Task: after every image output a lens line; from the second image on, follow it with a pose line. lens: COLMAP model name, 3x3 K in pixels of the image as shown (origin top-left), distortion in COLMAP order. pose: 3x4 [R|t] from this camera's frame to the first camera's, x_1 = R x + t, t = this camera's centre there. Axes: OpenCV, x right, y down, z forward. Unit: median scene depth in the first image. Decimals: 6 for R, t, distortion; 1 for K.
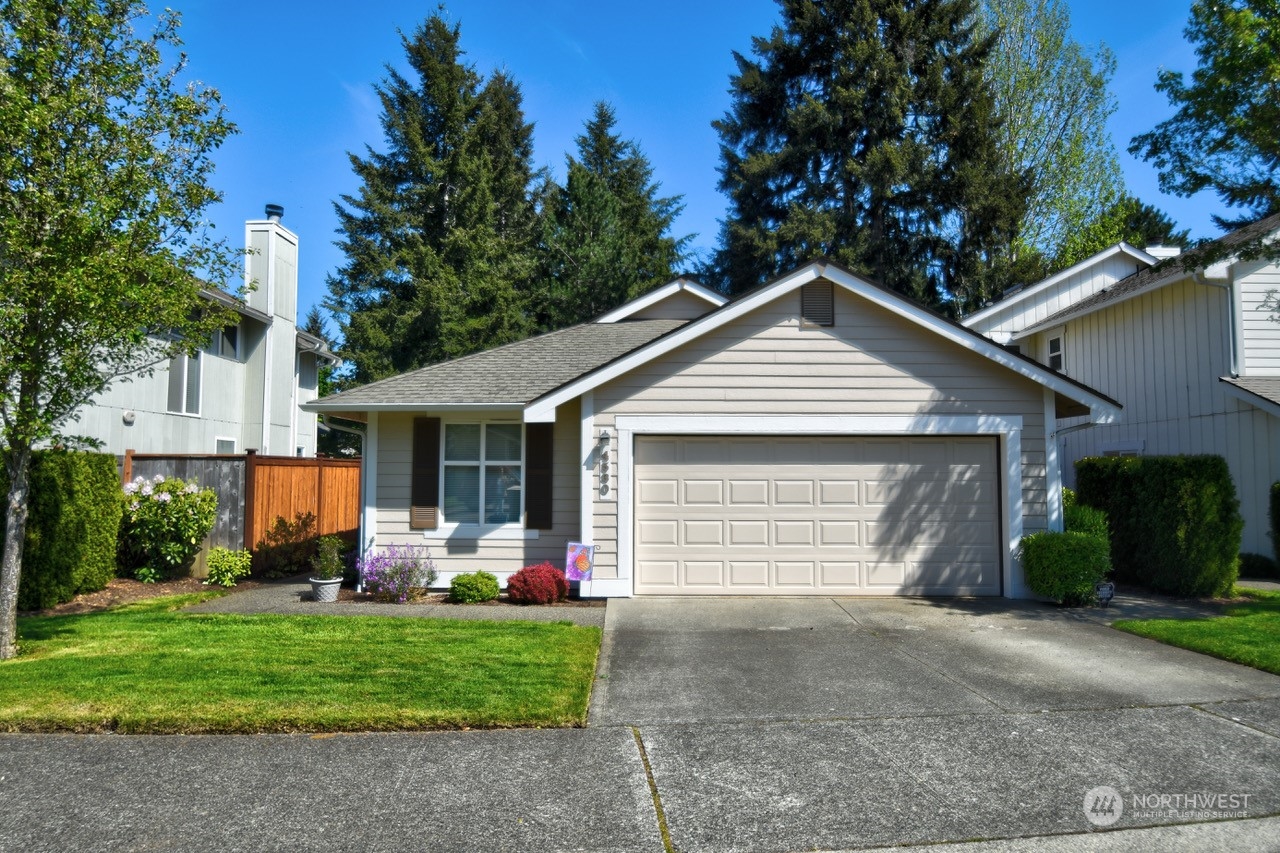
lens RADIAL K [[782.0, 0, 639.8], [0, 782.0, 424.1], [0, 0, 1]] dist [-0.019335, -0.013571]
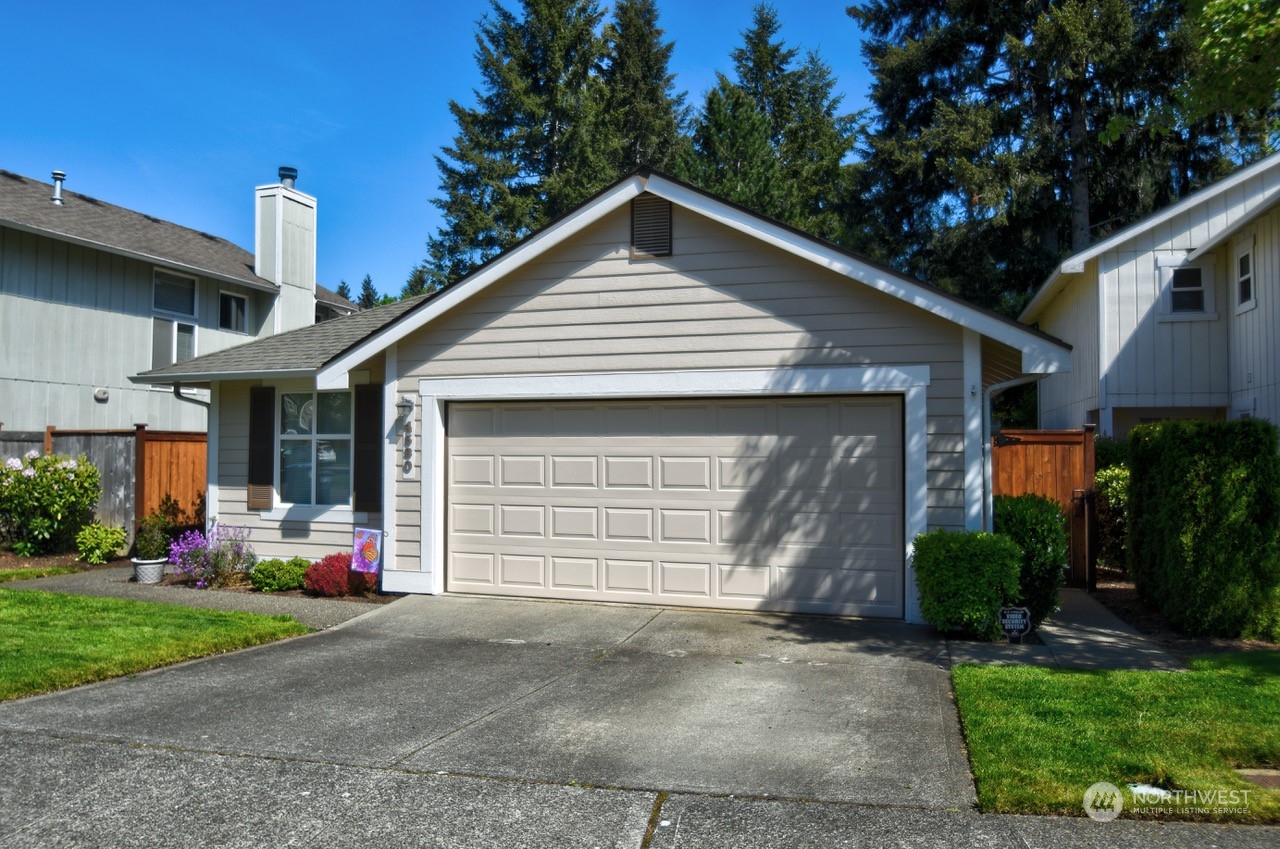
lens RADIAL K [[912.0, 0, 640.0], [0, 912.0, 424.5], [0, 0, 1]] dist [-0.043299, 0.000958]
pose [[0.952394, -0.009265, -0.304728, 0.484355], [0.018674, 0.999434, 0.027974, 0.014419], [0.304296, -0.032333, 0.952029, 0.136451]]
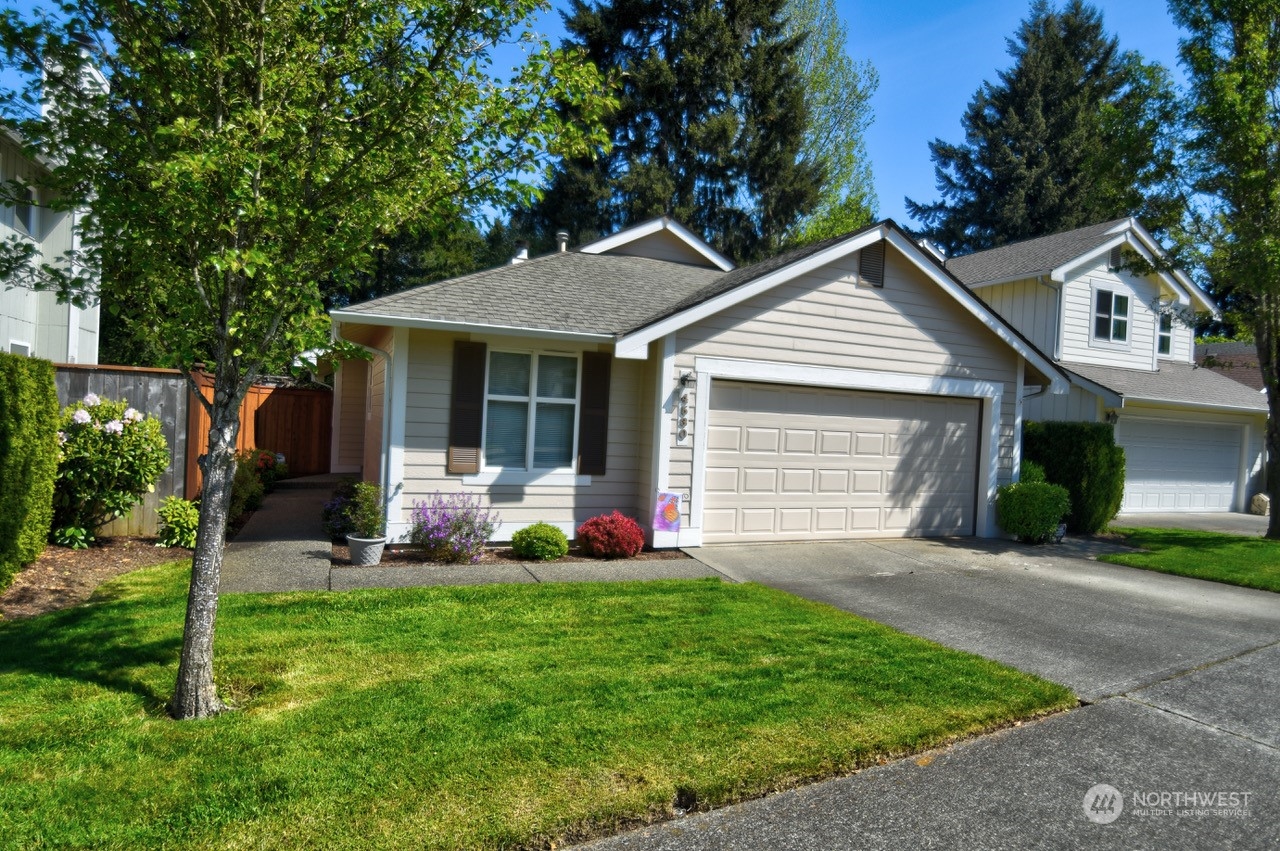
lens RADIAL K [[731.0, 0, 651.4], [0, 731.0, 434.2], [0, 0, 1]] dist [-0.018871, -0.000249]
pose [[0.911475, 0.031770, 0.410126, -0.429958], [-0.069384, 0.994602, 0.077154, 0.017119], [-0.405461, -0.098780, 0.908759, 0.209396]]
